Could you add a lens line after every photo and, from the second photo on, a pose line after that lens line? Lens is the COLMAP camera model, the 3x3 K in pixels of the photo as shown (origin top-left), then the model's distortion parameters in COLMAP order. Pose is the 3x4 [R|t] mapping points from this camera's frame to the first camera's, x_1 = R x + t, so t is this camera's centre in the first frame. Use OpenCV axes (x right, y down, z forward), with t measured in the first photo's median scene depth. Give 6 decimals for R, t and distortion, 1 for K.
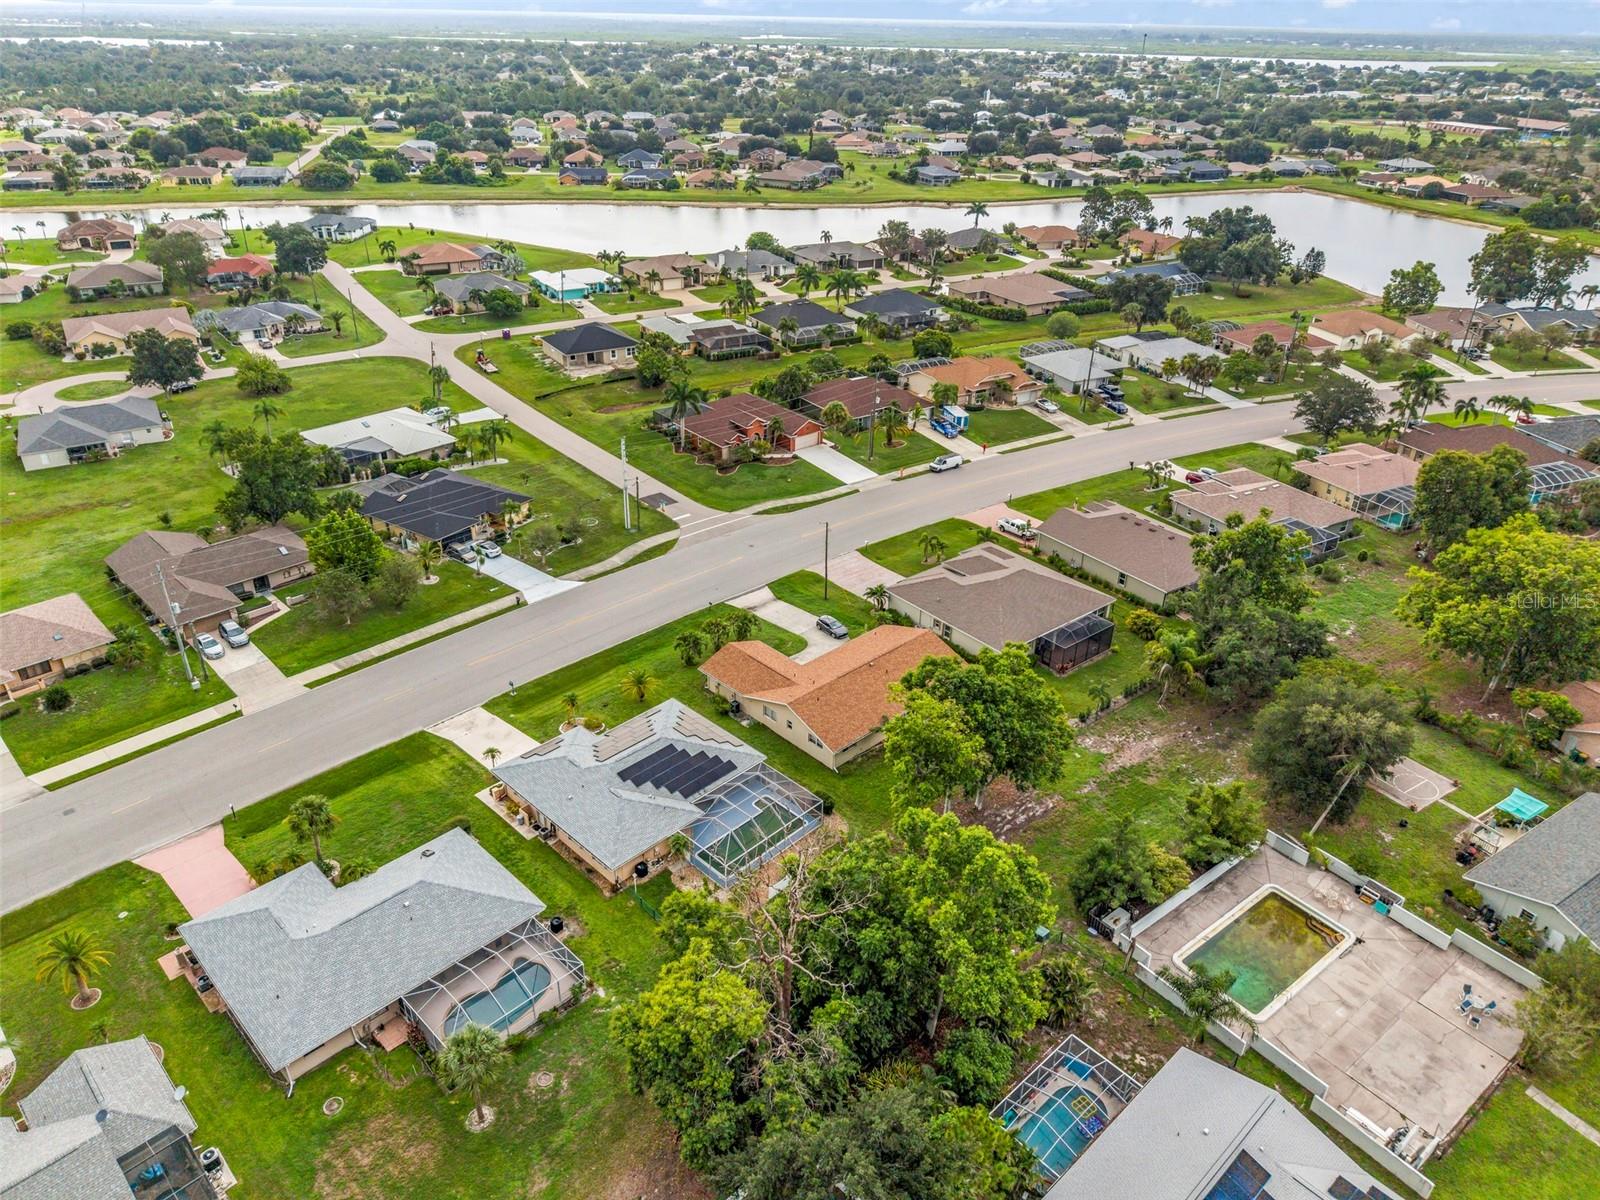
lens RADIAL K [[1078.0, 0, 799.7], [0, 1078.0, 593.3], [0, 0, 1]] dist [0.033101, -0.039488]
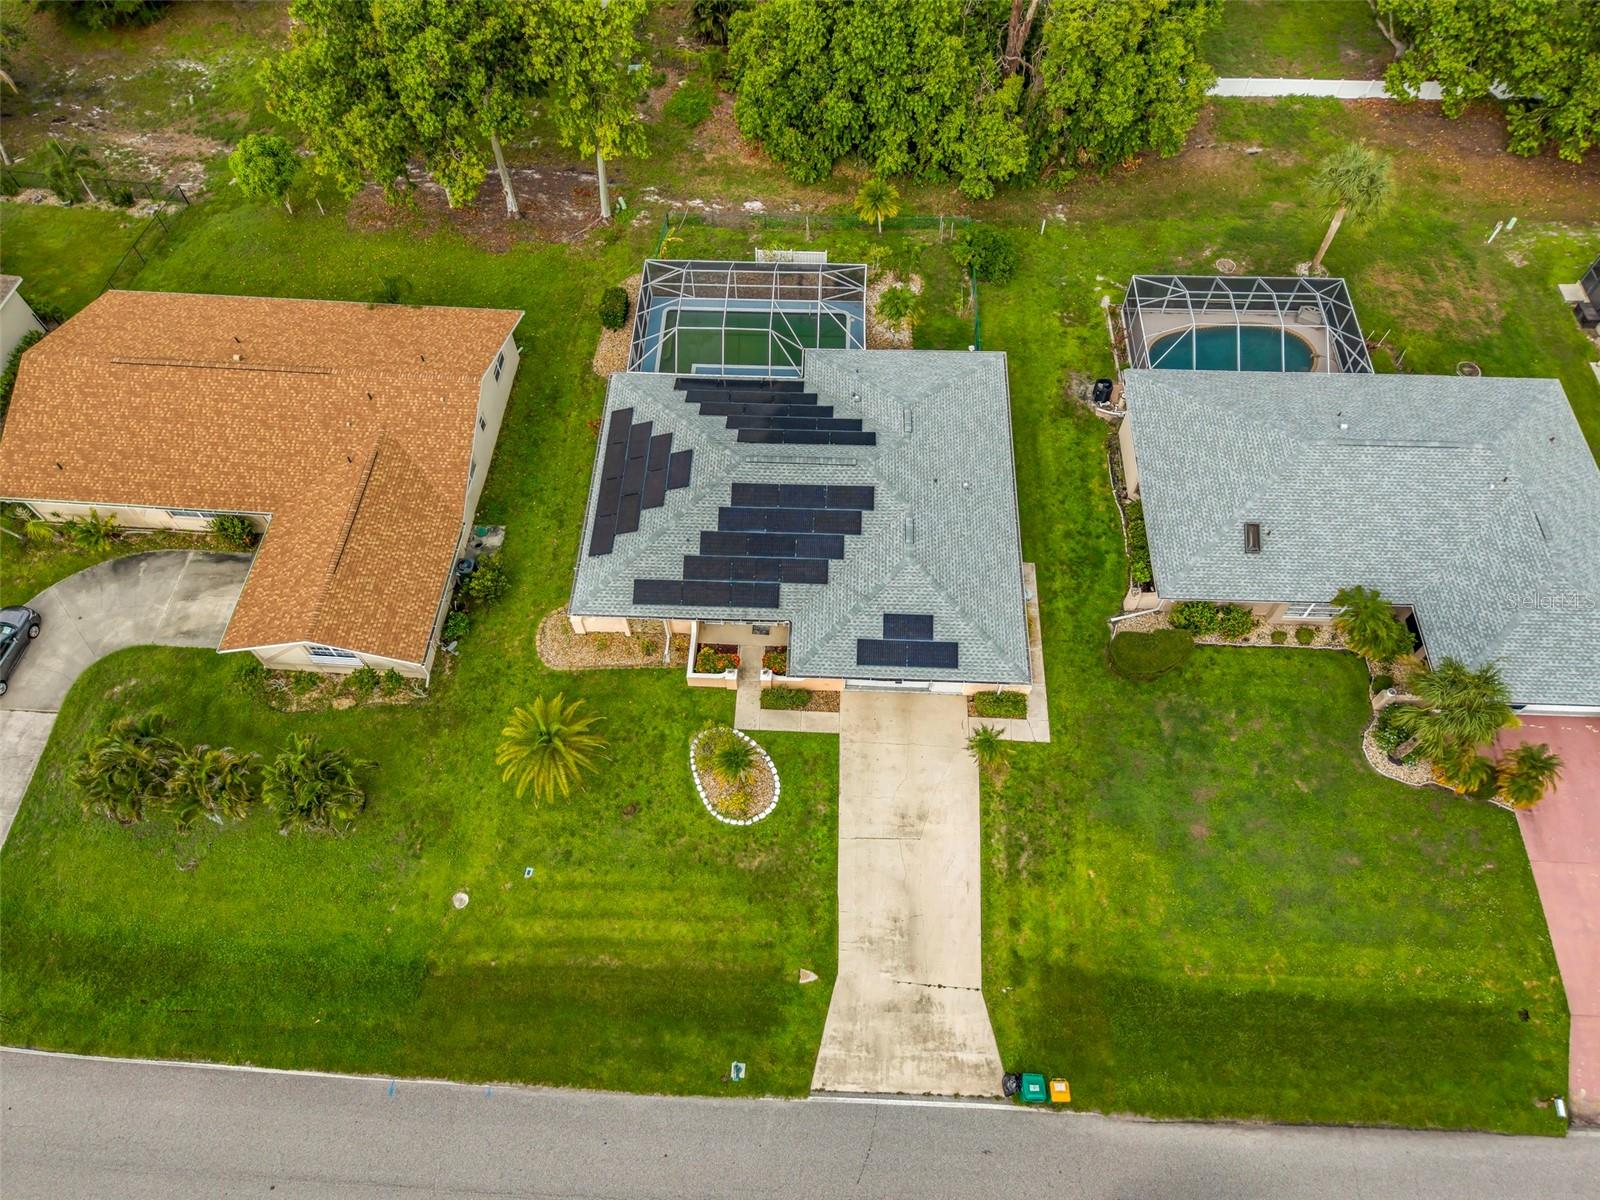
lens RADIAL K [[1068.4, 0, 800.0], [0, 1068.4, 600.0], [0, 0, 1]] dist [0.044329, -0.047200]
pose [[-0.670178, -0.639773, 0.376235, -0.181335], [0.346003, 0.179153, 0.920970, -0.139606], [-0.656615, 0.747392, 0.101298, 0.491958]]
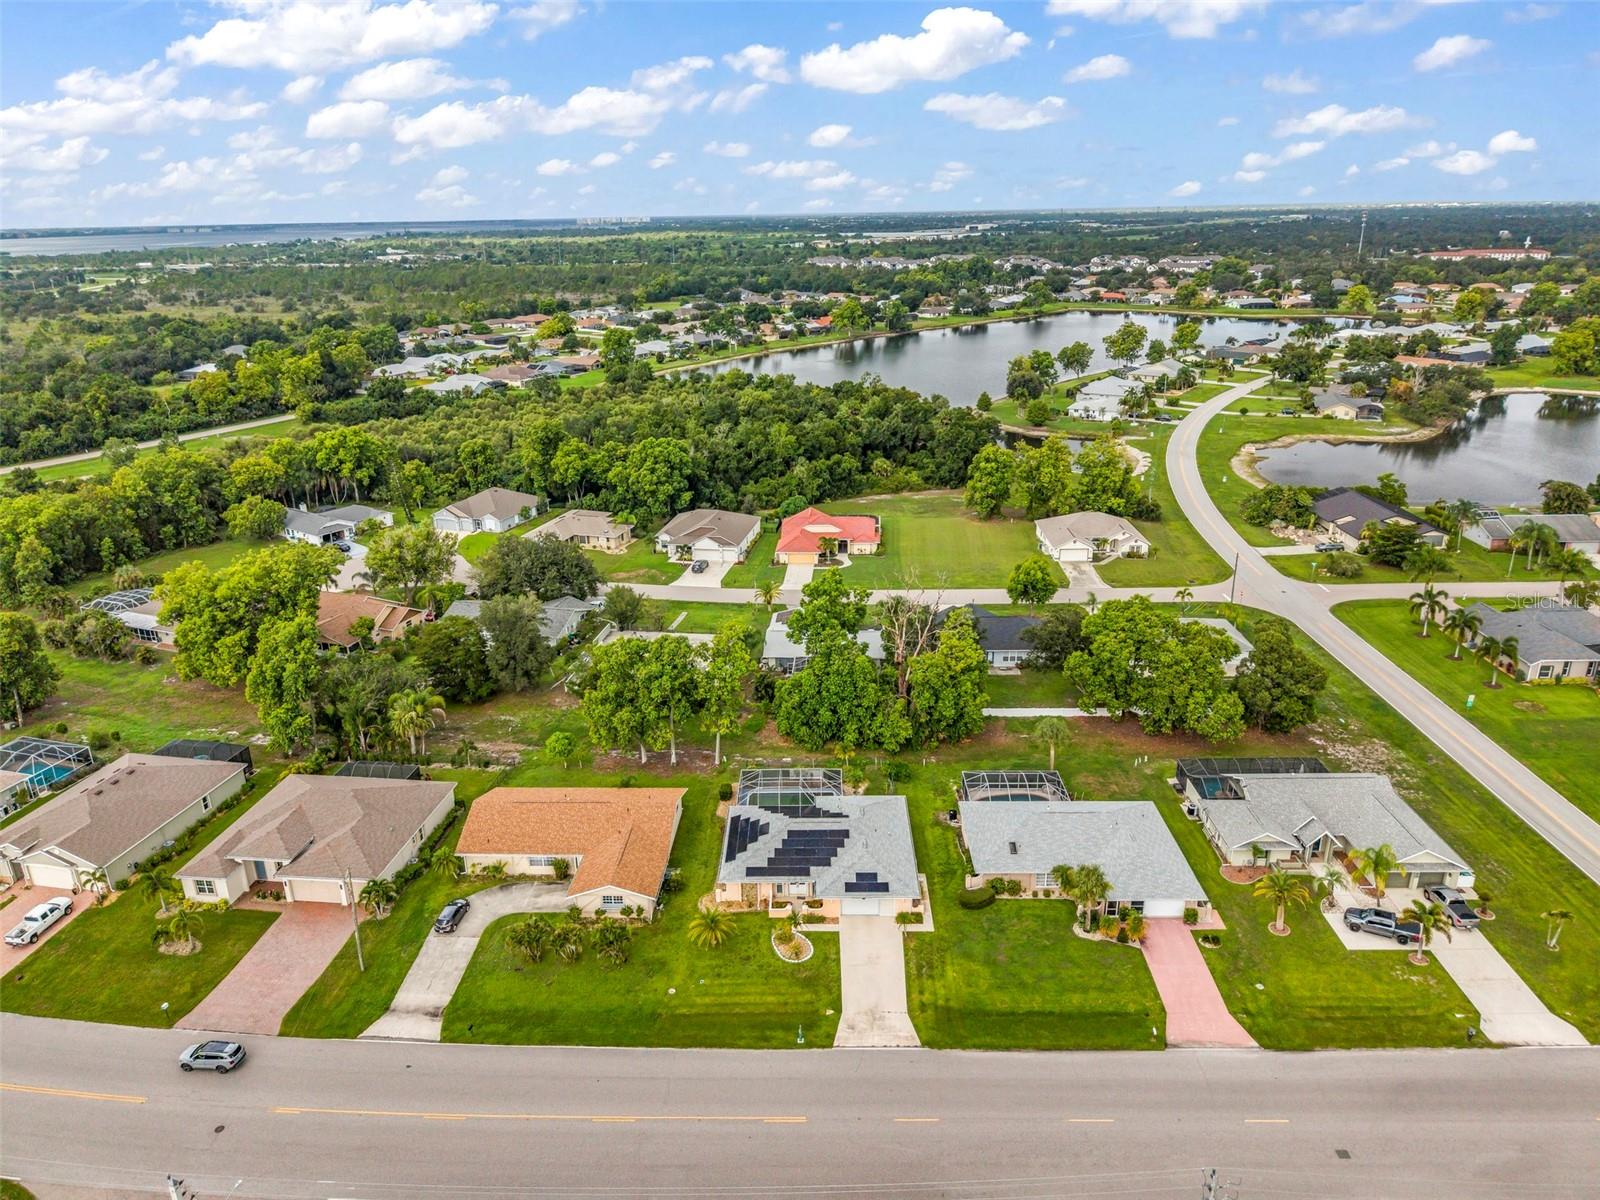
lens RADIAL K [[1078.0, 0, 799.7], [0, 1078.0, 593.3], [0, 0, 1]] dist [0.033101, -0.039488]
pose [[-0.688888, -0.248301, 0.681014, -0.413719], [0.346112, 0.712810, 0.610008, -0.351443], [-0.636899, 0.655934, -0.405106, 0.644570]]
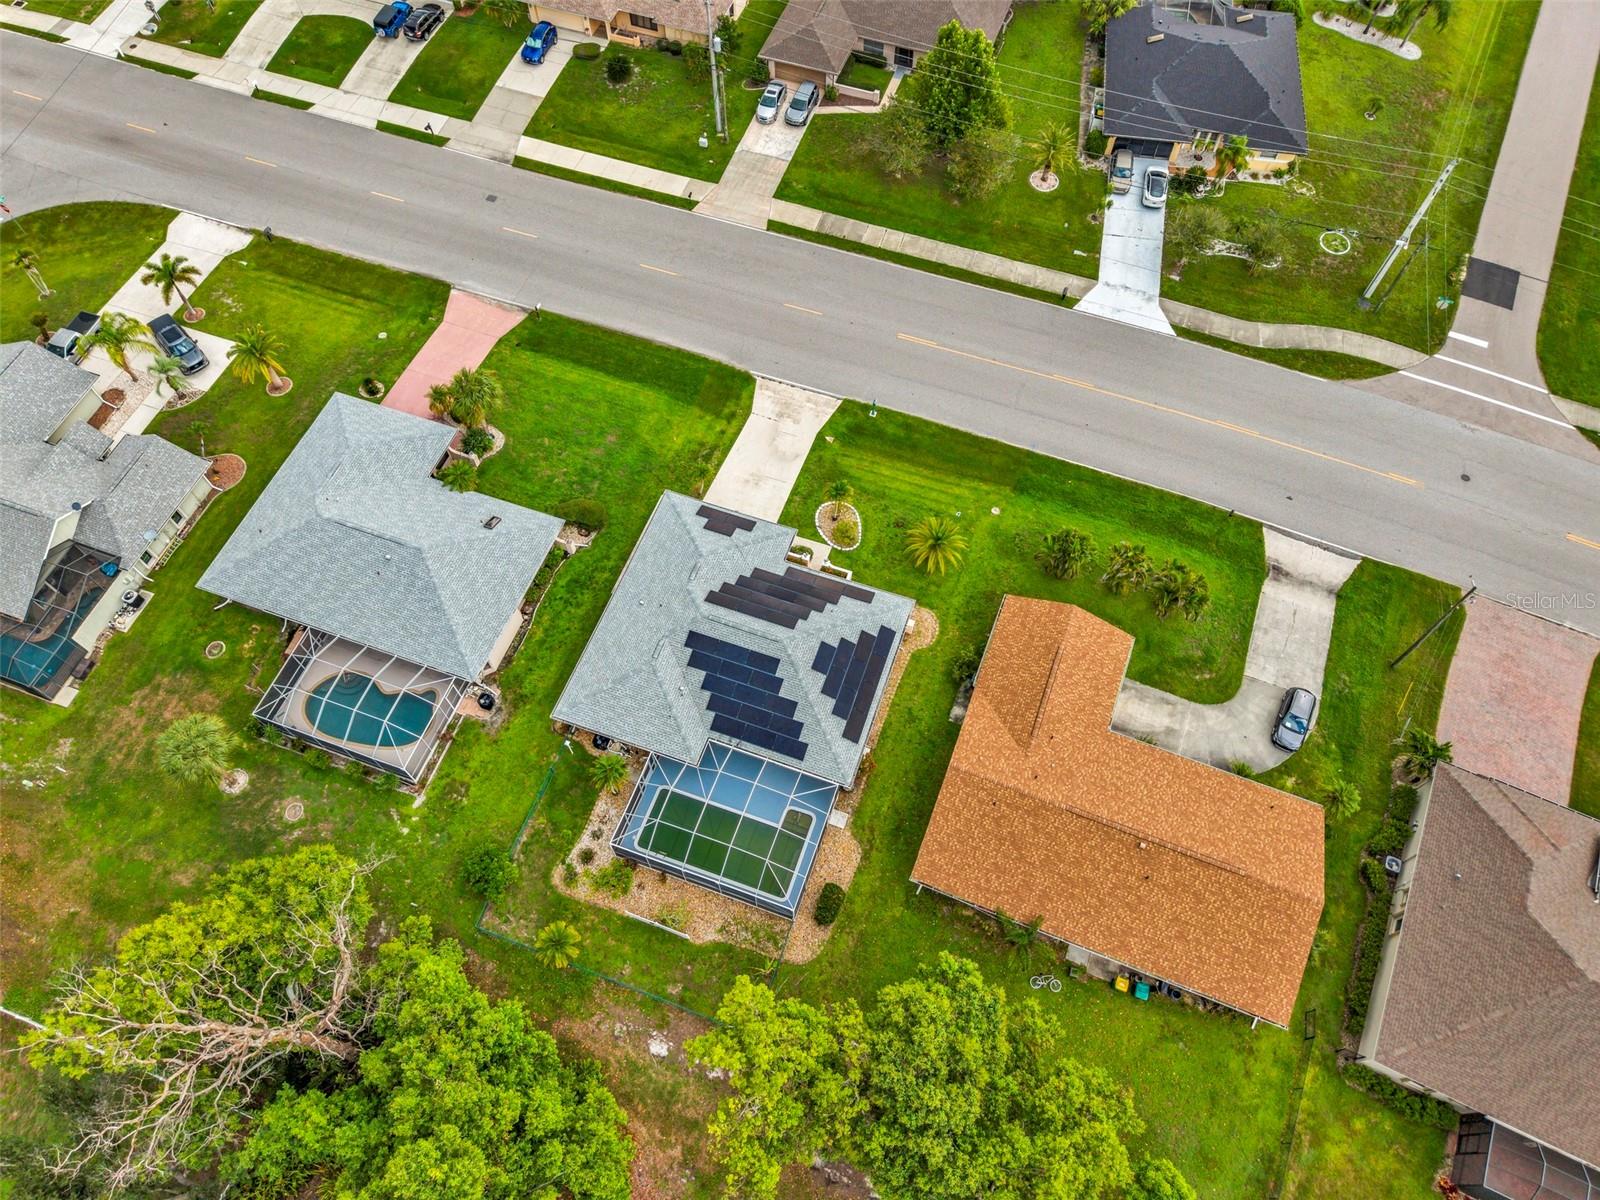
lens RADIAL K [[1078.0, 0, 799.7], [0, 1078.0, 593.3], [0, 0, 1]] dist [0.033101, -0.039488]
pose [[0.416719, 0.787371, -0.454304, 0.081376], [-0.424524, 0.610483, 0.668648, -0.173414], [0.803819, -0.085775, 0.588658, 0.305355]]
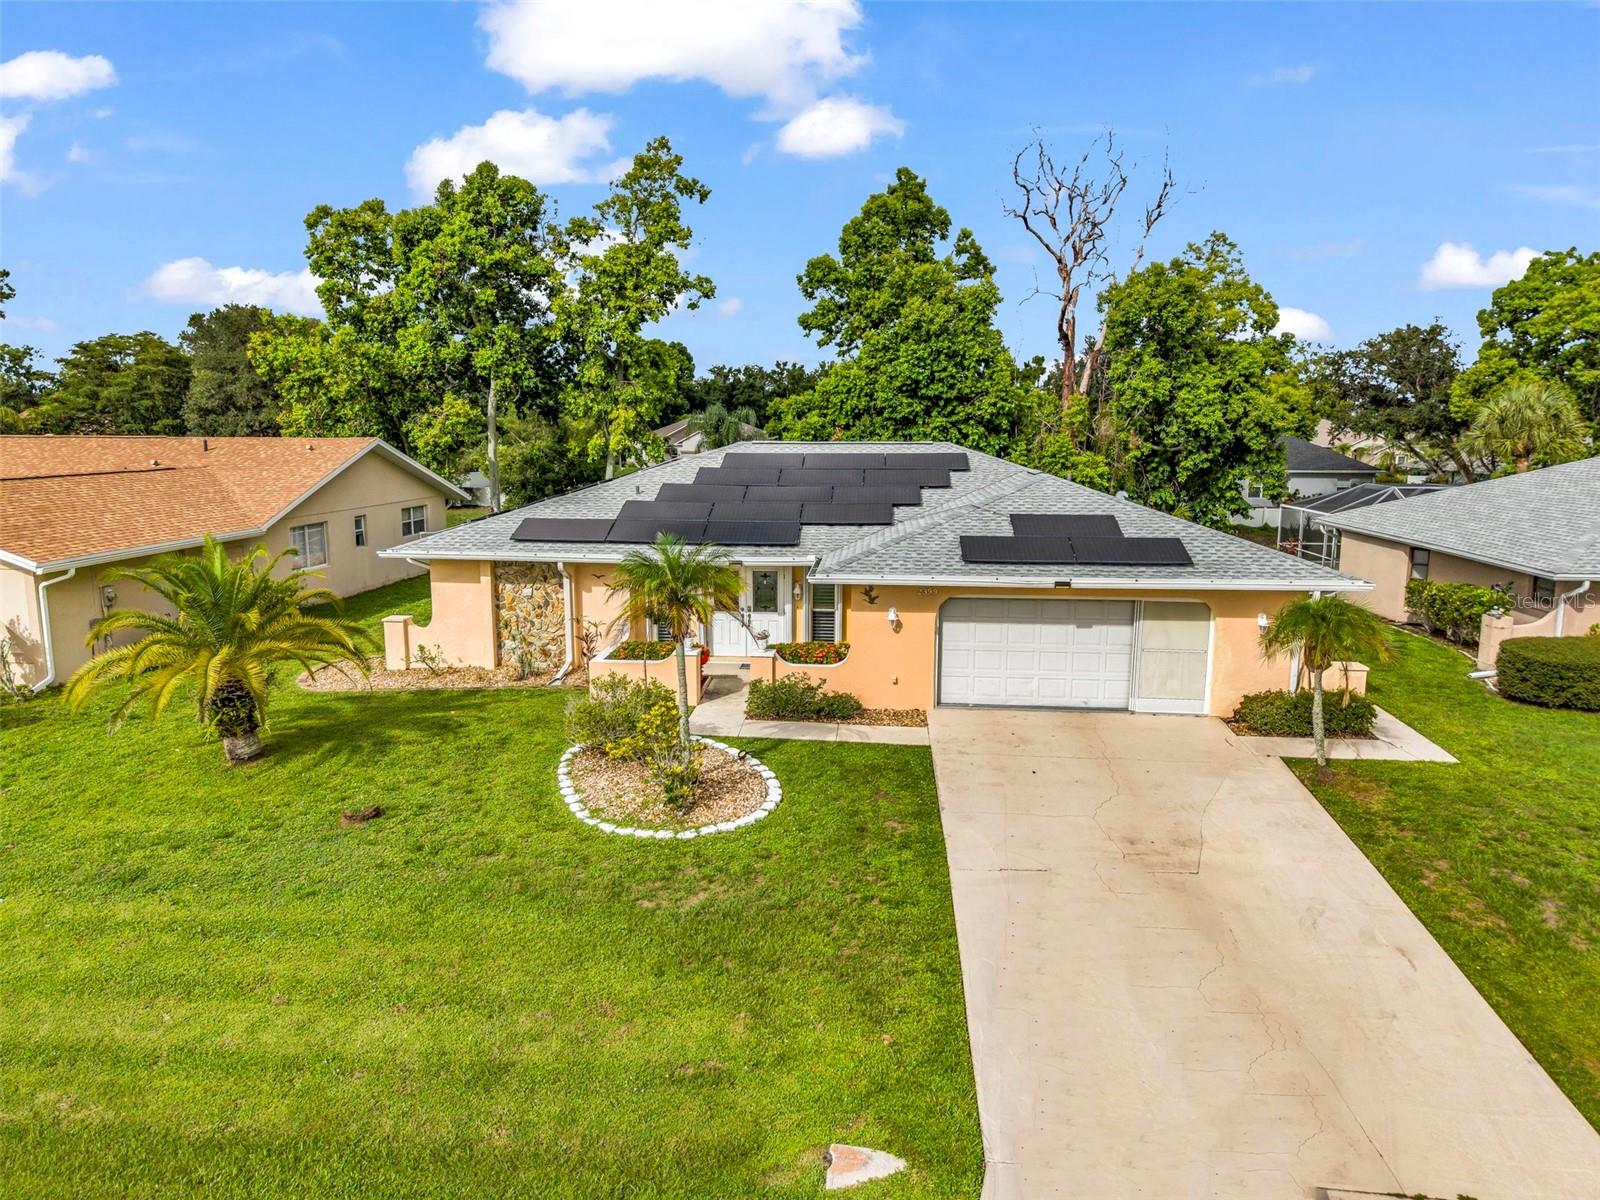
lens RADIAL K [[1078.0, 0, 799.7], [0, 1078.0, 593.3], [0, 0, 1]] dist [0.033101, -0.039488]
pose [[-0.642703, -0.139875, 0.753238, -0.181850], [0.348686, 0.822049, 0.450170, 0.020615], [-0.682167, 0.551969, -0.479561, 0.577058]]
